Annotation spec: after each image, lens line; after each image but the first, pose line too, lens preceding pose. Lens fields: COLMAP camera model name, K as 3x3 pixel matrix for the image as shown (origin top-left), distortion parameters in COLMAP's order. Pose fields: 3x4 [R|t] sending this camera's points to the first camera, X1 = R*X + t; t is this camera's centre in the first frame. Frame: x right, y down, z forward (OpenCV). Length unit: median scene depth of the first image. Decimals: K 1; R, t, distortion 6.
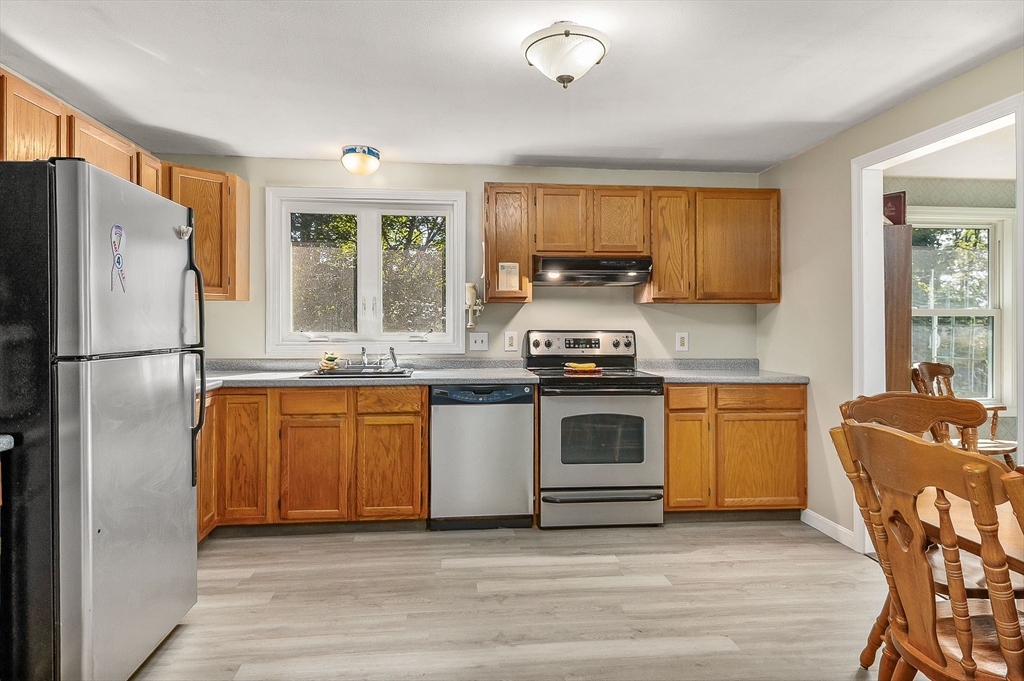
lens RADIAL K [[642.7, 0, 512.2], [0, 642.7, 327.7], [0, 0, 1]] dist [0.001590, -0.000387]
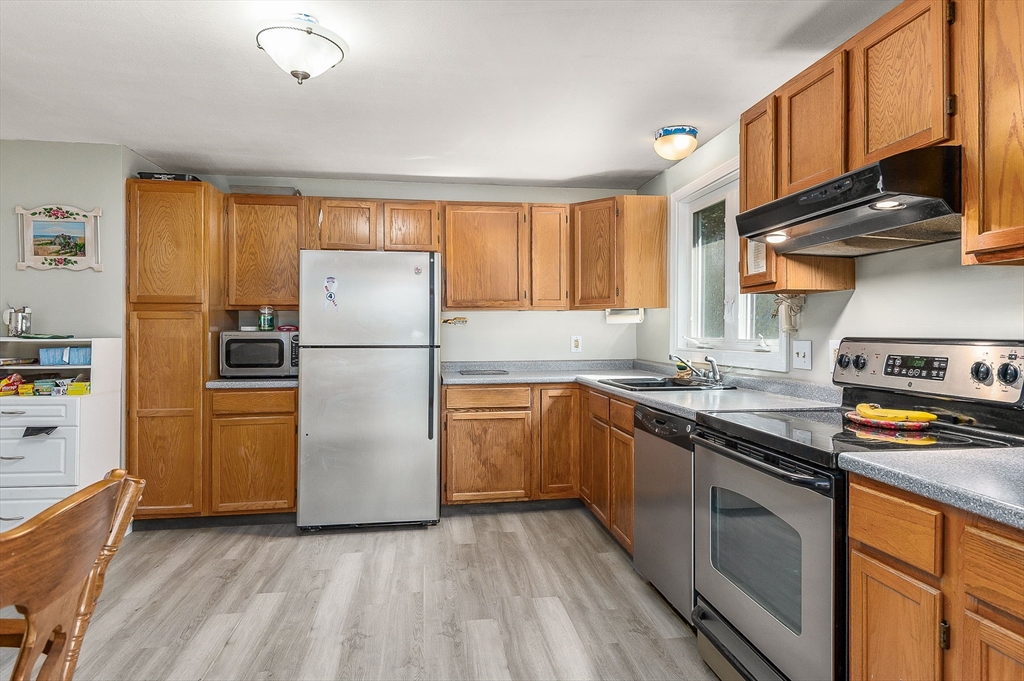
lens RADIAL K [[596.0, 0, 512.0], [0, 596.0, 335.4], [0, 0, 1]] dist [0.002192, -0.000081]
pose [[0.030737, 0.002420, -0.999525, 0.667171], [-0.003806, 0.999990, 0.002304, 0.002260], [0.999520, 0.003733, 0.030746, 0.866871]]
